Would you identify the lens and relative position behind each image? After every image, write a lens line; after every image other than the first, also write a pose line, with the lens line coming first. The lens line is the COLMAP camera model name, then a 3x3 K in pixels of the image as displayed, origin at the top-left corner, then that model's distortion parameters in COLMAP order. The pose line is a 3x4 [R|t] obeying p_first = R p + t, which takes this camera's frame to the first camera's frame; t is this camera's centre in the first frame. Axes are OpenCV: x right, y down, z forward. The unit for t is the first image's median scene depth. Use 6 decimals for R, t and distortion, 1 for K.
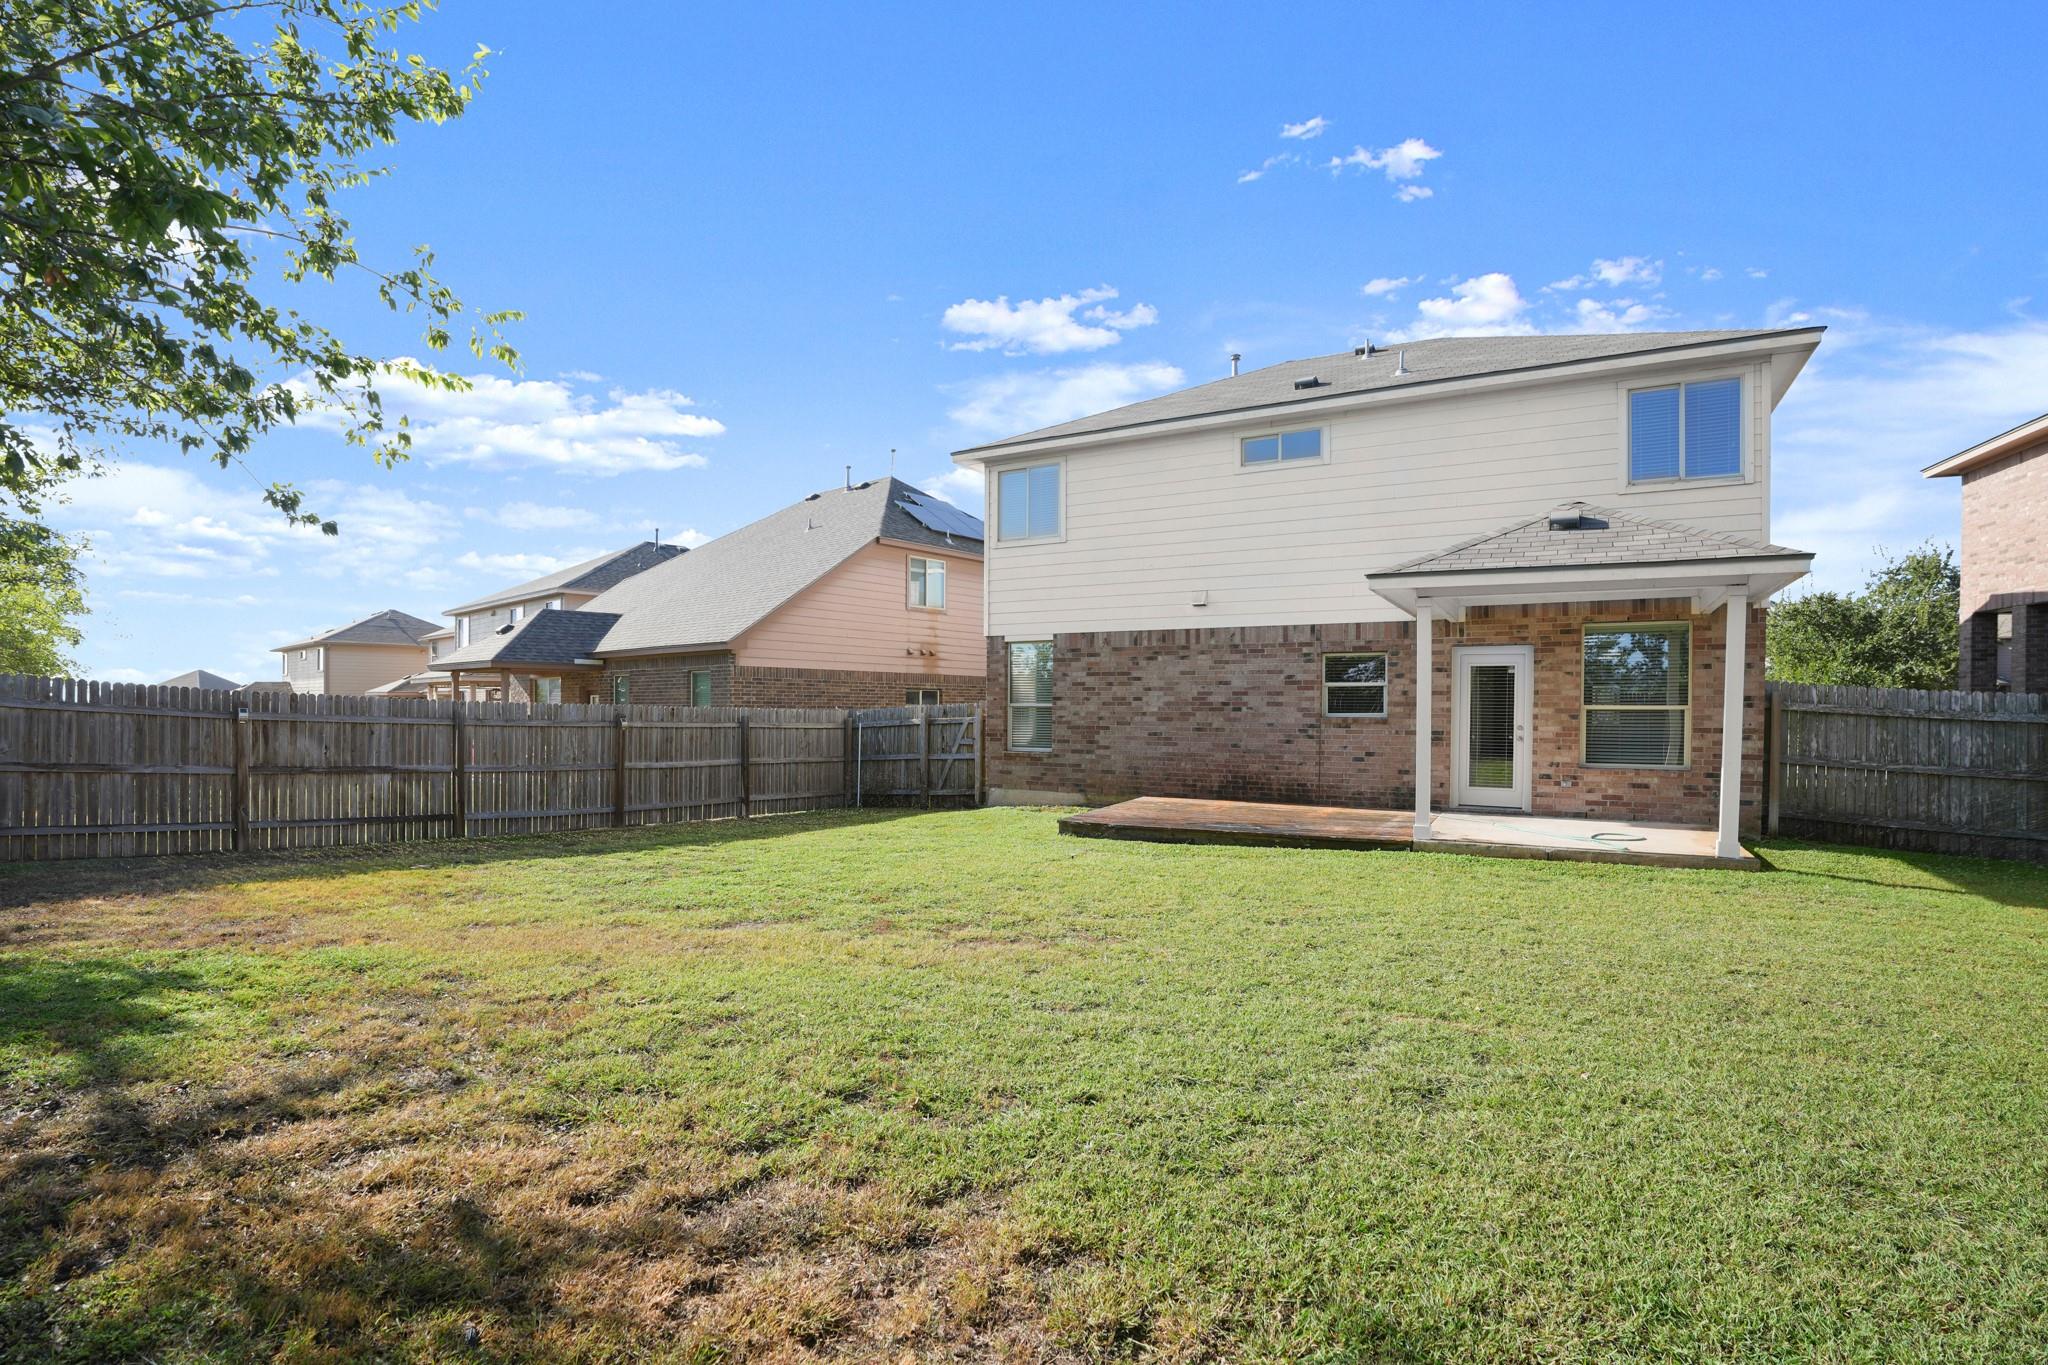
lens RADIAL K [[941.0, 0, 1024.7], [0, 941.0, 700.2], [0, 0, 1]] dist [-0.001618, -0.000157]
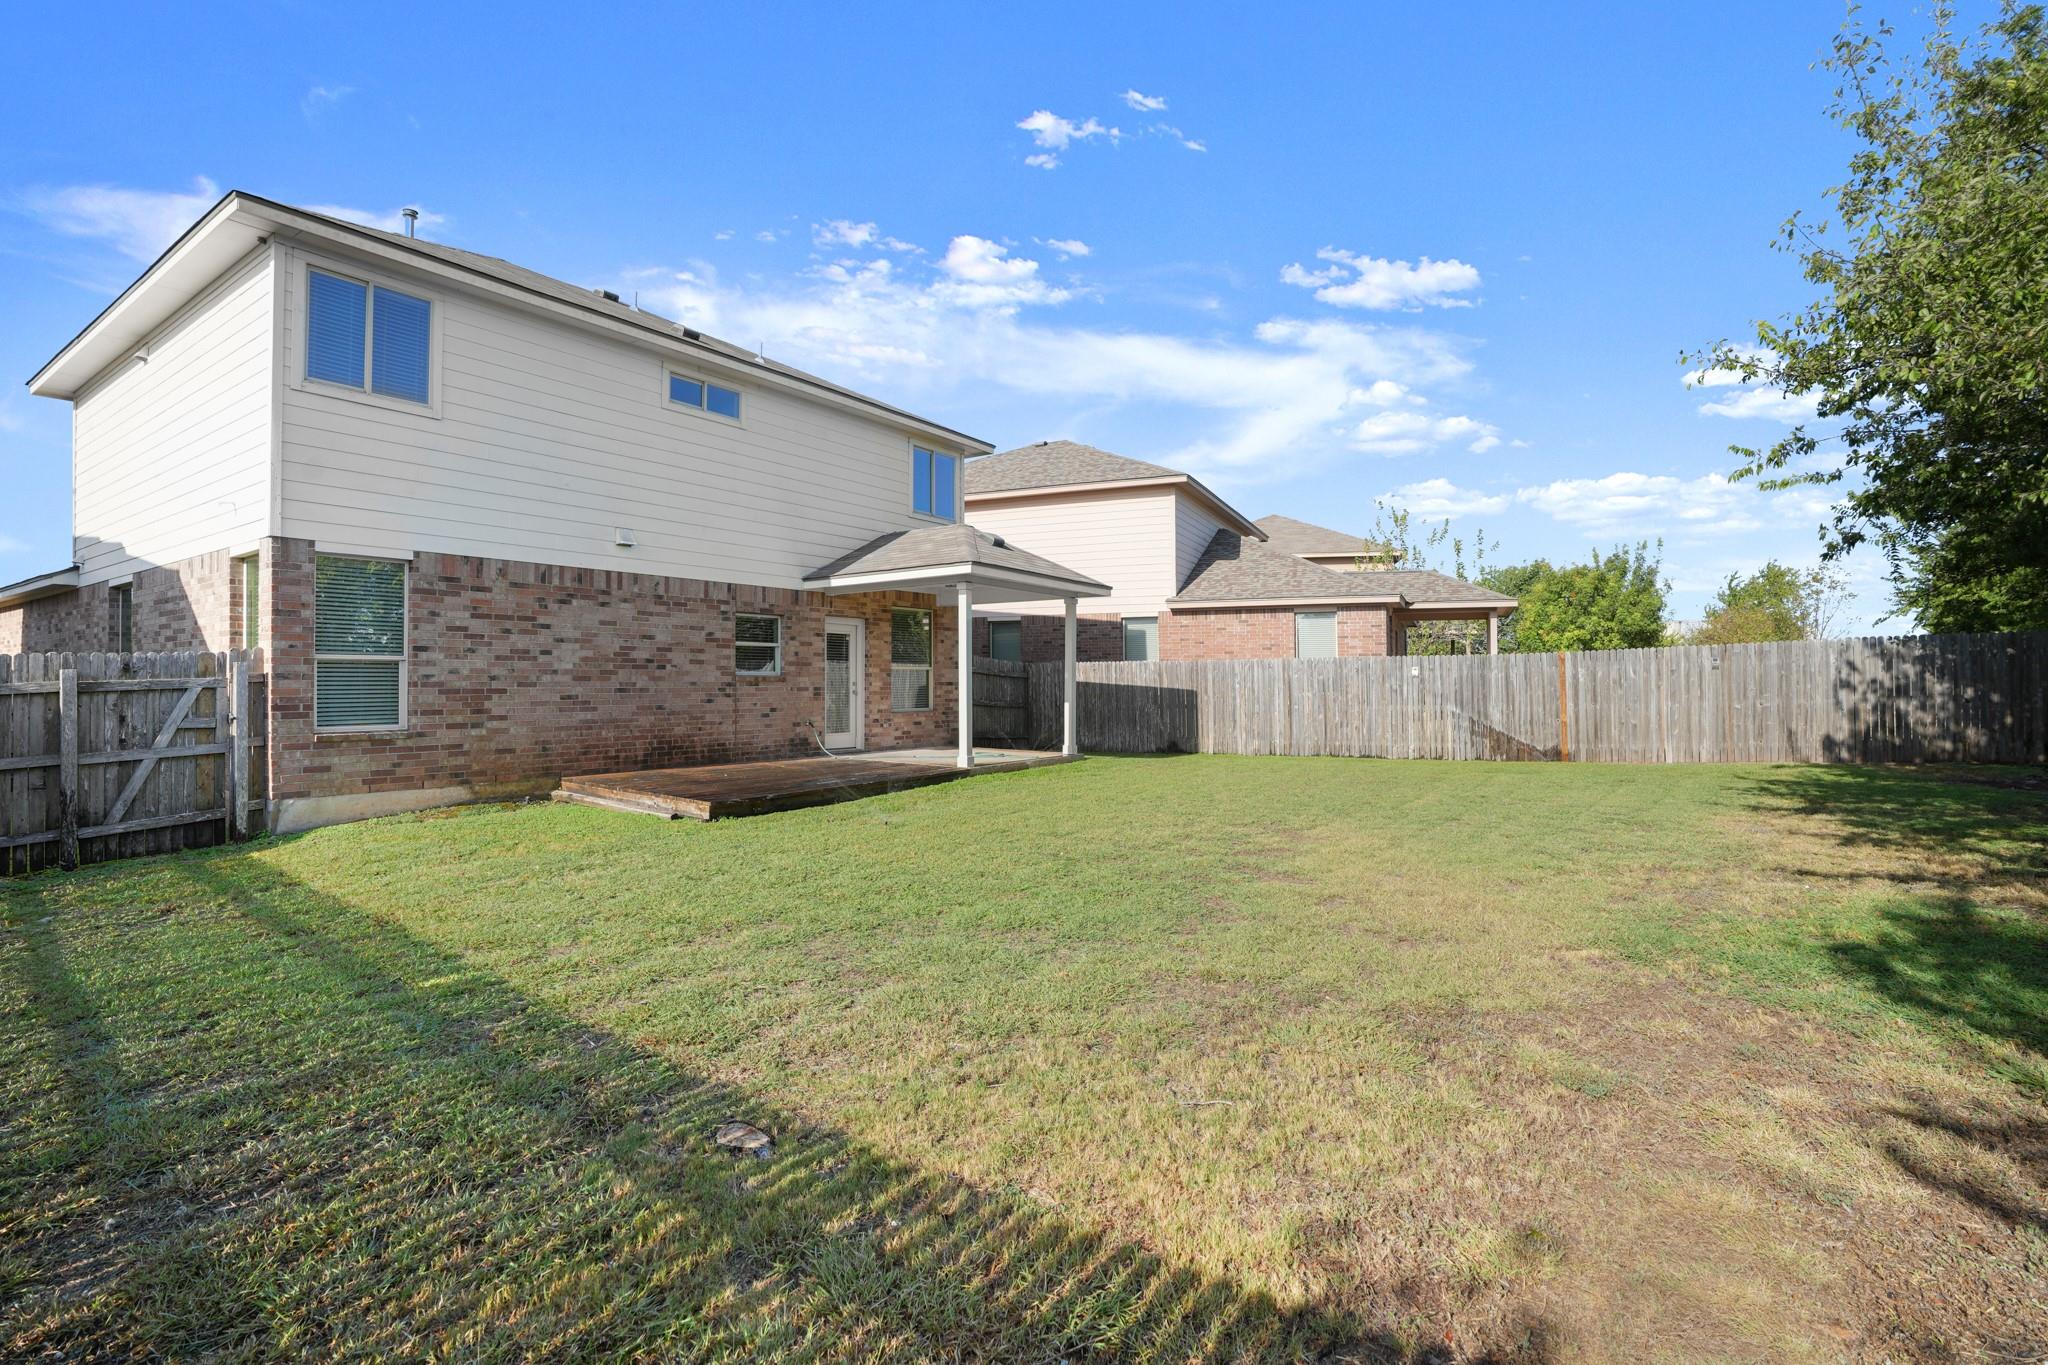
lens RADIAL K [[941.0, 0, 1024.1], [0, 941.0, 673.4], [0, 0, 1]] dist [-0.001618, -0.000157]
pose [[0.143559, 0.016051, 0.989512, -0.600230], [0.013411, 0.999745, -0.018162, 0.035902], [-0.989551, 0.015878, 0.143307, 0.515538]]
